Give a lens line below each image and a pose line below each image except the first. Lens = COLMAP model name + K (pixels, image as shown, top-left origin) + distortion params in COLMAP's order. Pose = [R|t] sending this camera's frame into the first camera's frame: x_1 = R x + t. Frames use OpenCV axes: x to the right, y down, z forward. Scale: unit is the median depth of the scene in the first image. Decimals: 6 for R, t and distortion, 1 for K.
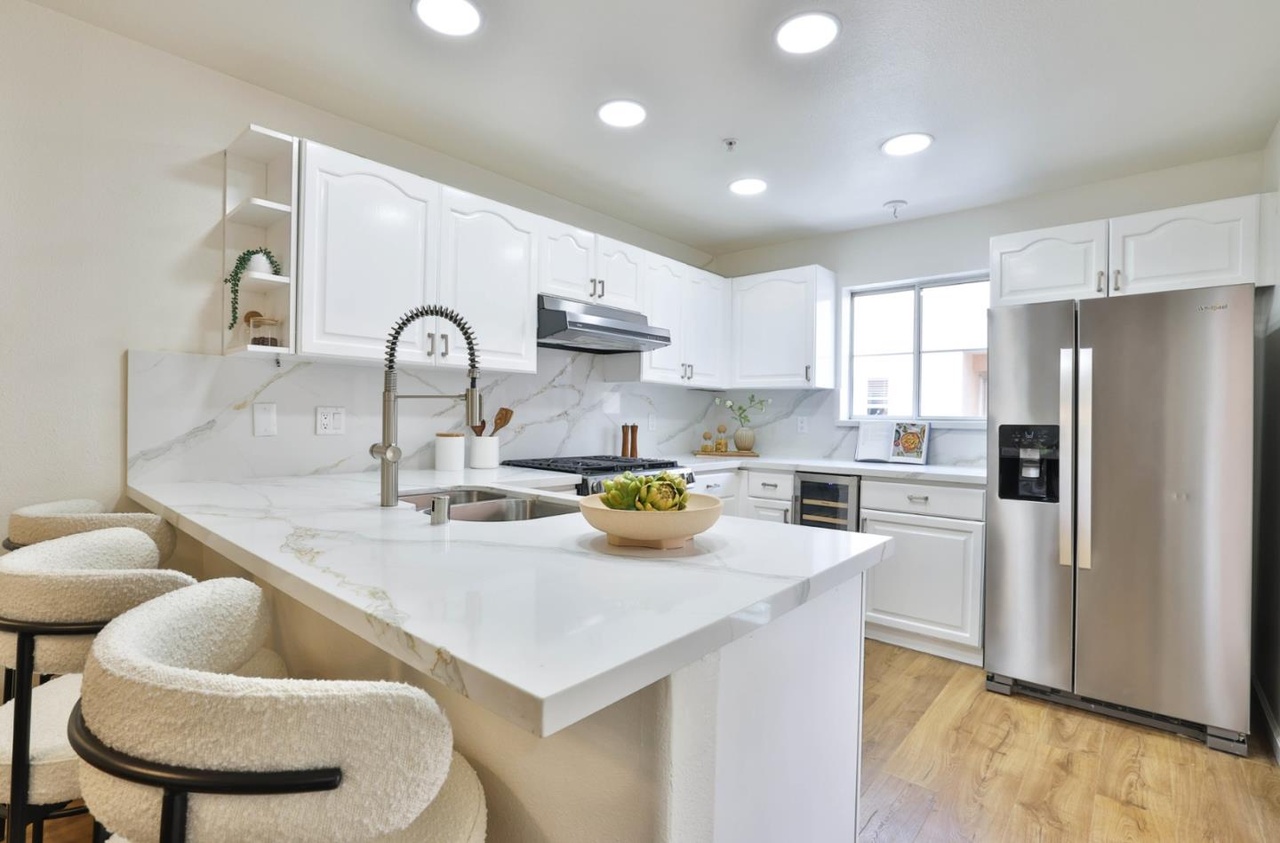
lens RADIAL K [[596.5, 0, 631.0], [0, 596.5, 418.5], [0, 0, 1]] dist [-0.029451, 0.003452]
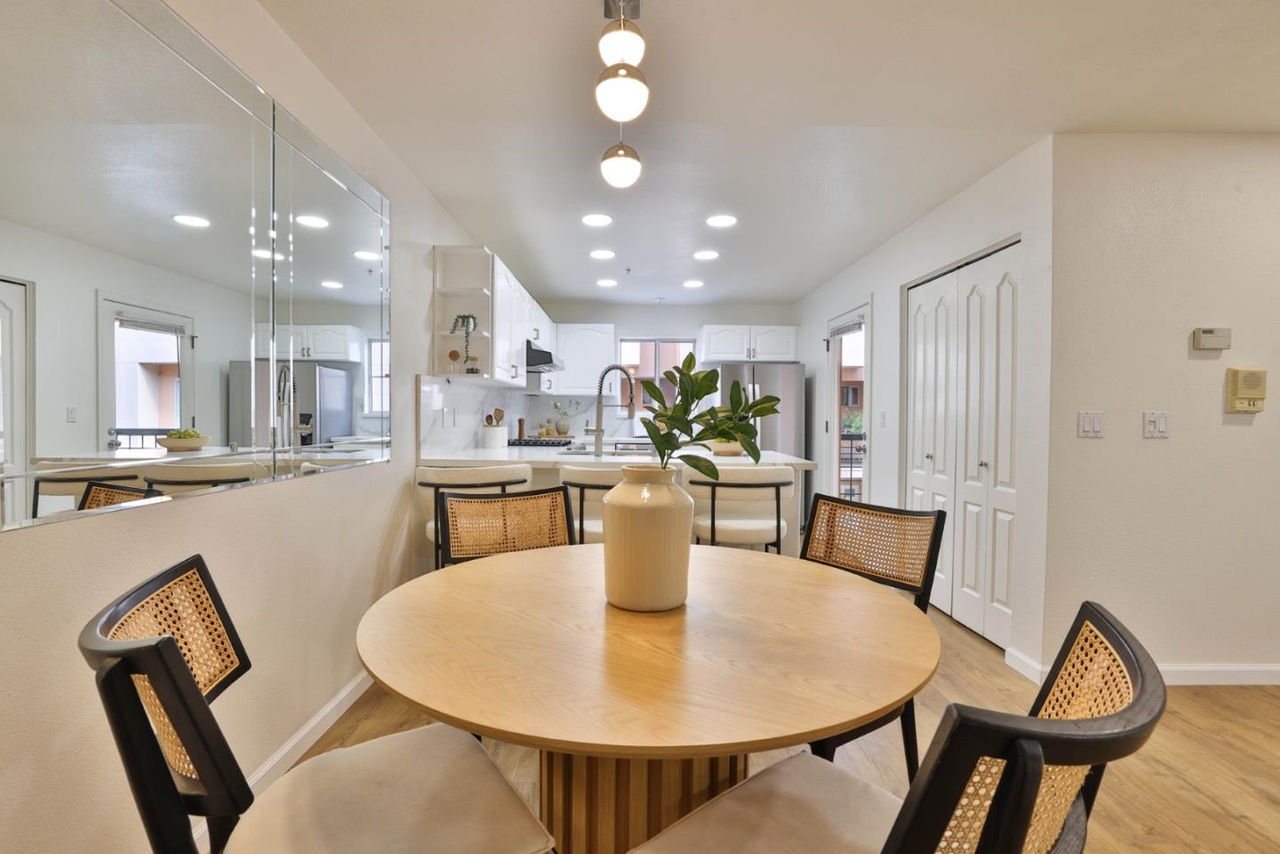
lens RADIAL K [[582.4, 0, 636.0], [0, 582.4, 424.6], [0, 0, 1]] dist [-0.020134, 0.004459]
pose [[0.746801, -0.020177, 0.664742, -0.957944], [0.006751, 0.999718, 0.022761, -0.008020], [-0.665014, -0.012510, 0.746726, -0.378369]]
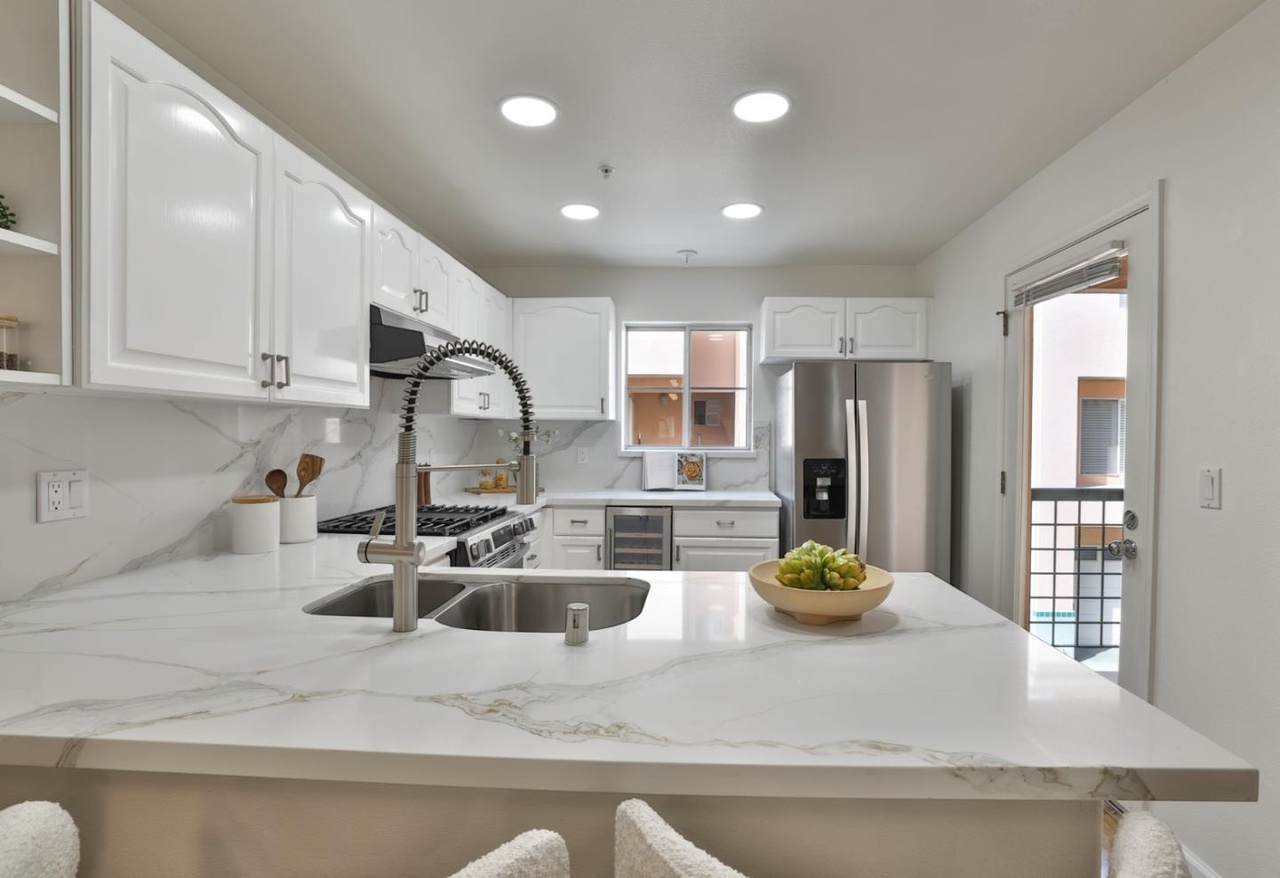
lens RADIAL K [[626.3, 0, 670.2], [0, 626.3, 439.0], [0, 0, 1]] dist [-0.022544, 0.002498]
pose [[0.777883, -0.015402, 0.628221, -0.344791], [0.006181, 0.999839, 0.016859, -0.046171], [-0.628379, -0.009231, 0.777853, 0.139482]]
